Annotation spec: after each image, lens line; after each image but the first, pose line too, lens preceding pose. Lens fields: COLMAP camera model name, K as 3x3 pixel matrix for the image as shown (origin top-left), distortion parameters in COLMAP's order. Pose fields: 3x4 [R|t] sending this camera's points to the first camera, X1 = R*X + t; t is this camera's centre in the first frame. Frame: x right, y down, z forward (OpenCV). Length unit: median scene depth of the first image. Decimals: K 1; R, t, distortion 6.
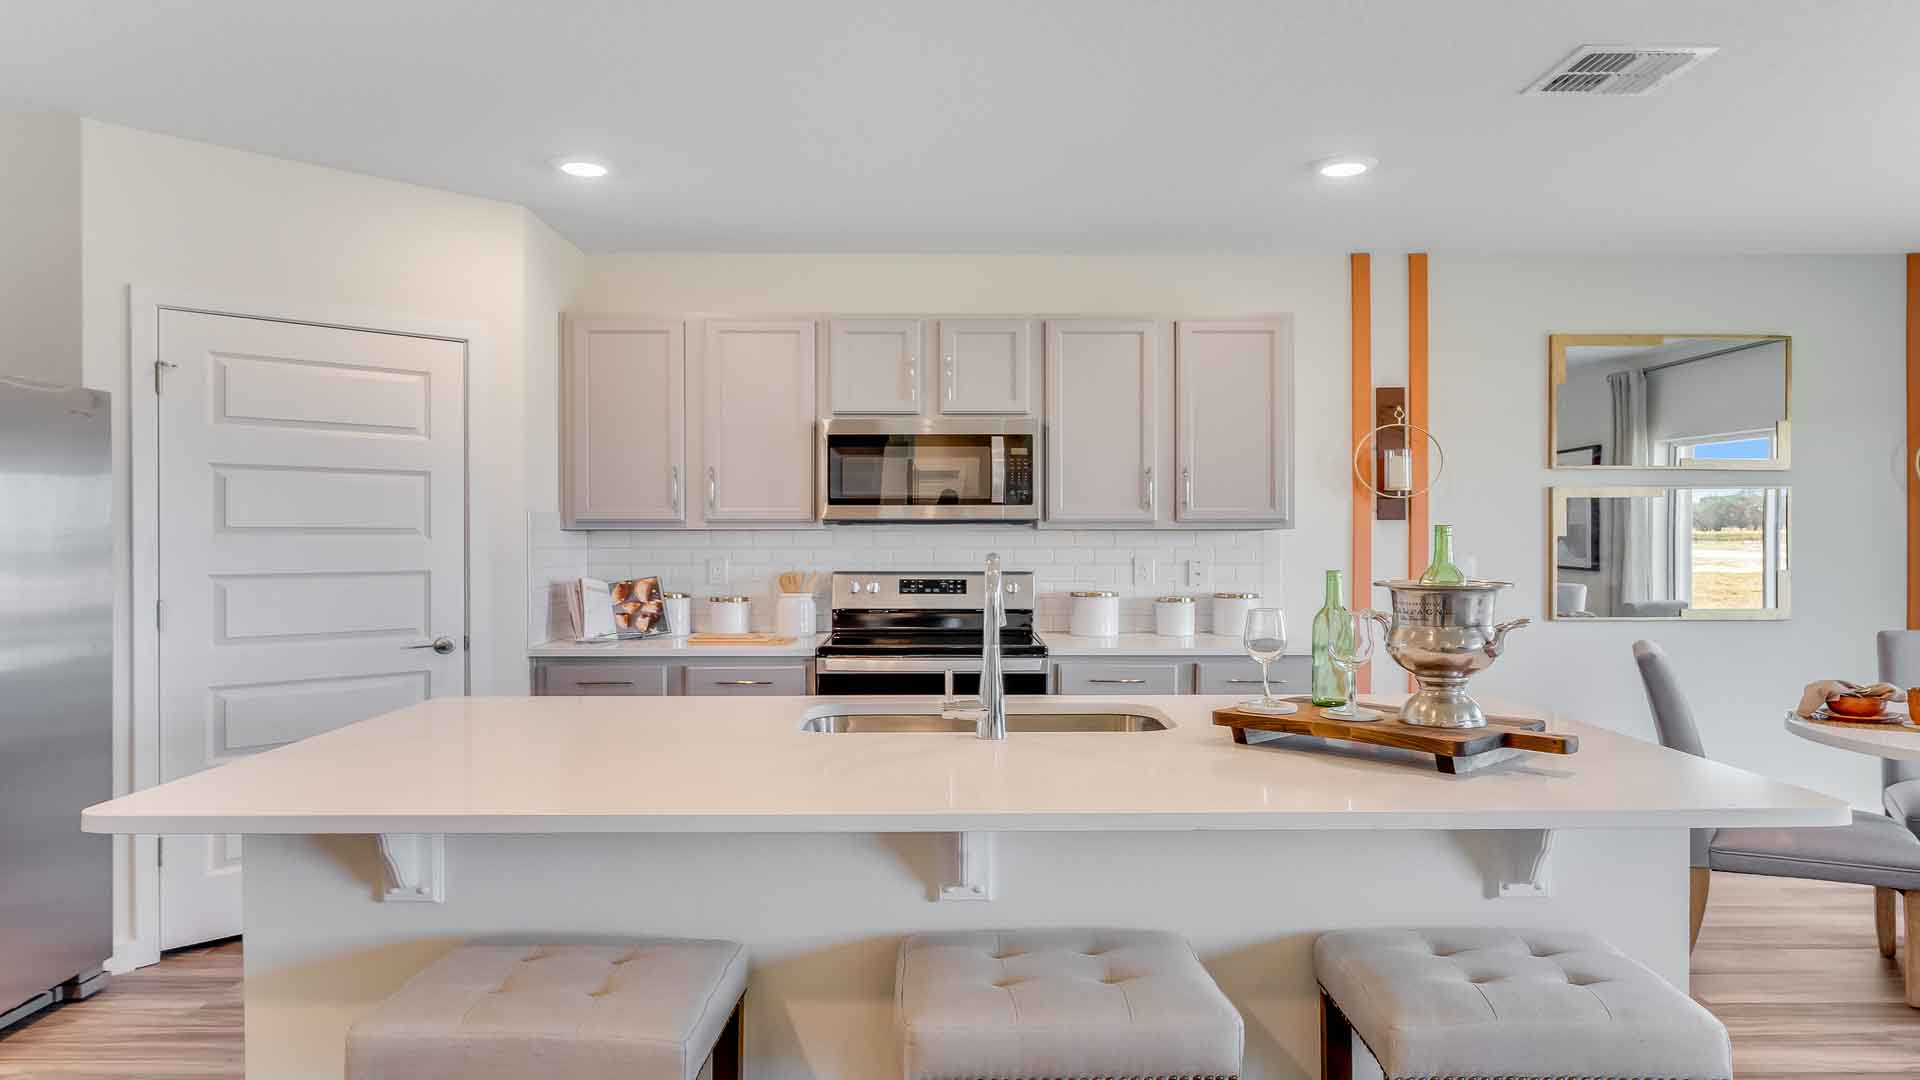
lens RADIAL K [[1231.2, 0, 957.2], [0, 1231.2, 539.1], [0, 0, 1]] dist [-0.003054, 0.003188]
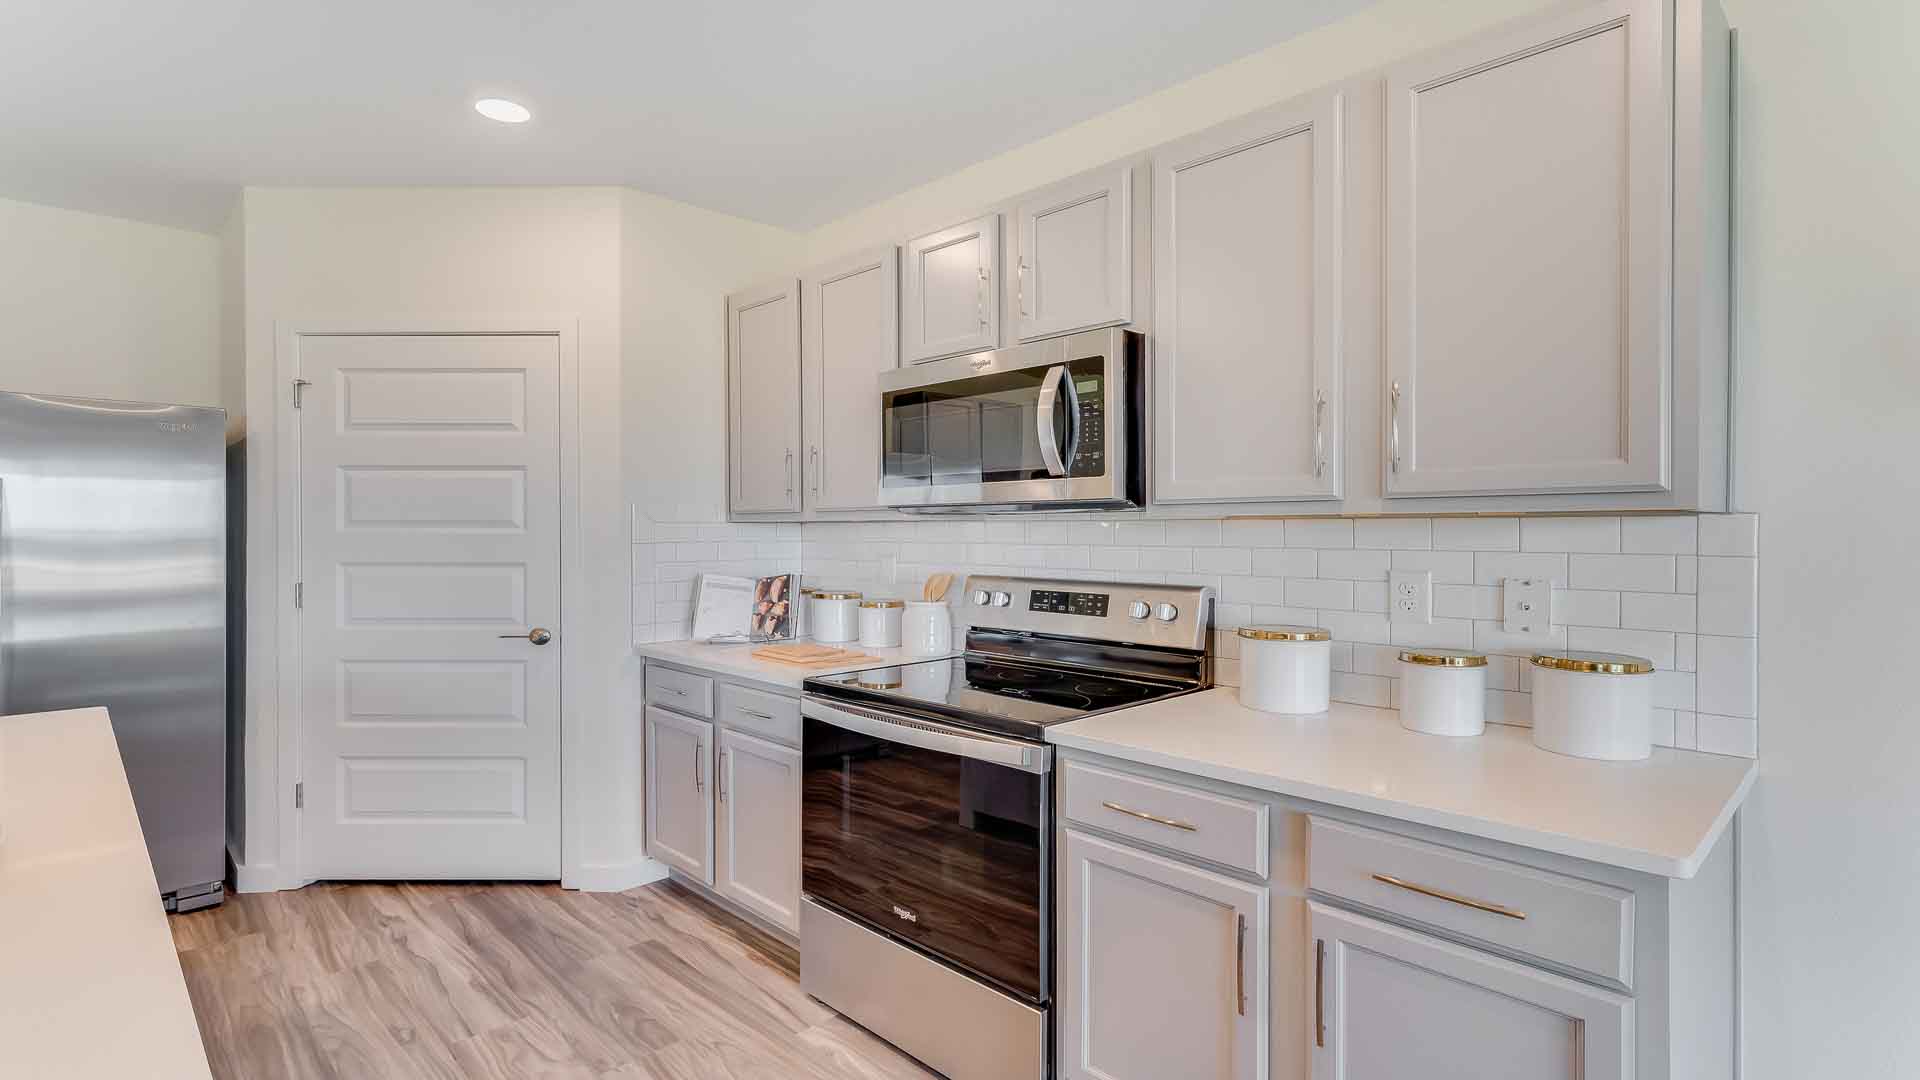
lens RADIAL K [[905.6, 0, 974.9], [0, 905.6, 533.2], [0, 0, 1]] dist [0.002198, -0.000191]
pose [[0.699422, 0.002965, -0.714703, 0.326581], [-0.002891, 0.999995, 0.001320, -0.000640], [0.714703, 0.001143, 0.699427, 0.653322]]
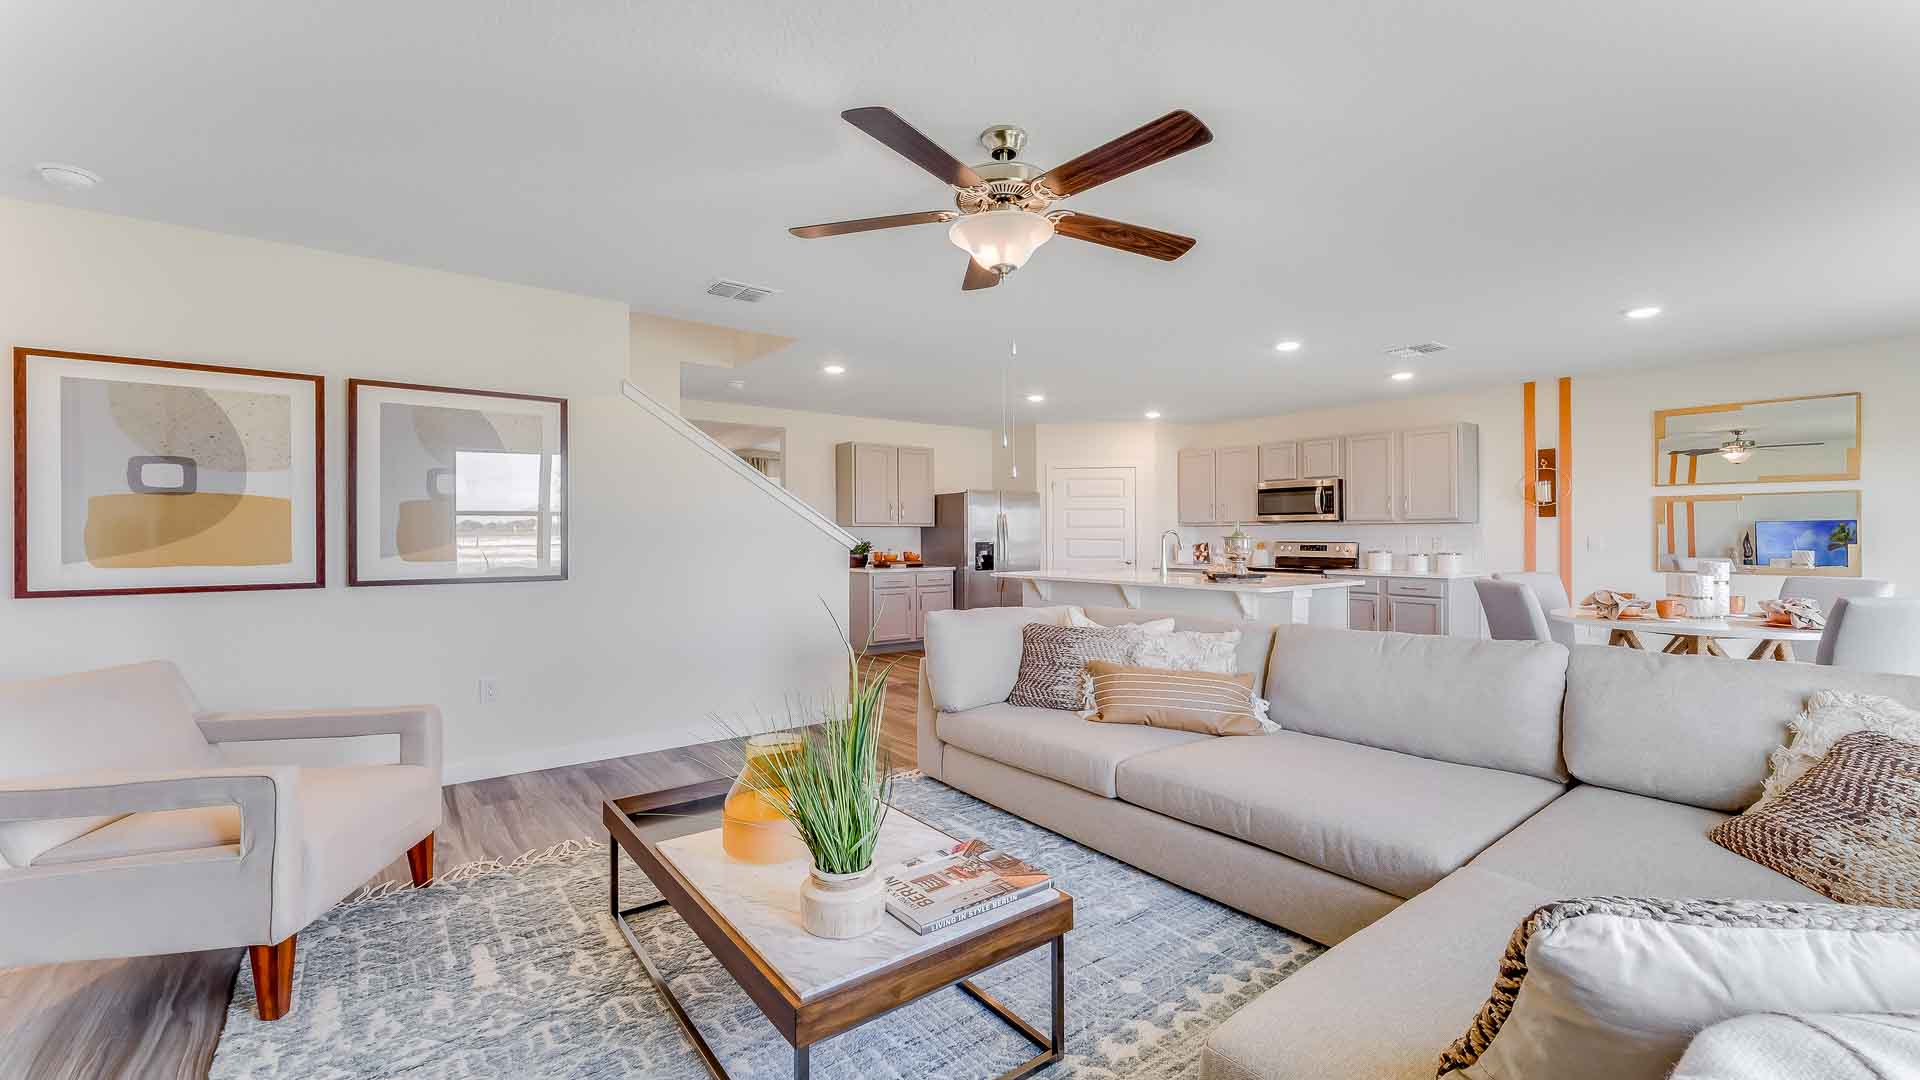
lens RADIAL K [[790.3, 0, 953.6], [0, 790.3, 533.0], [0, 0, 1]] dist [0.001133, 0.000632]
pose [[0.598239, -0.003835, -0.801309, 0.870269], [-0.000866, 0.999985, -0.005432, 0.019433], [0.801318, 0.003943, 0.598226, -0.550893]]
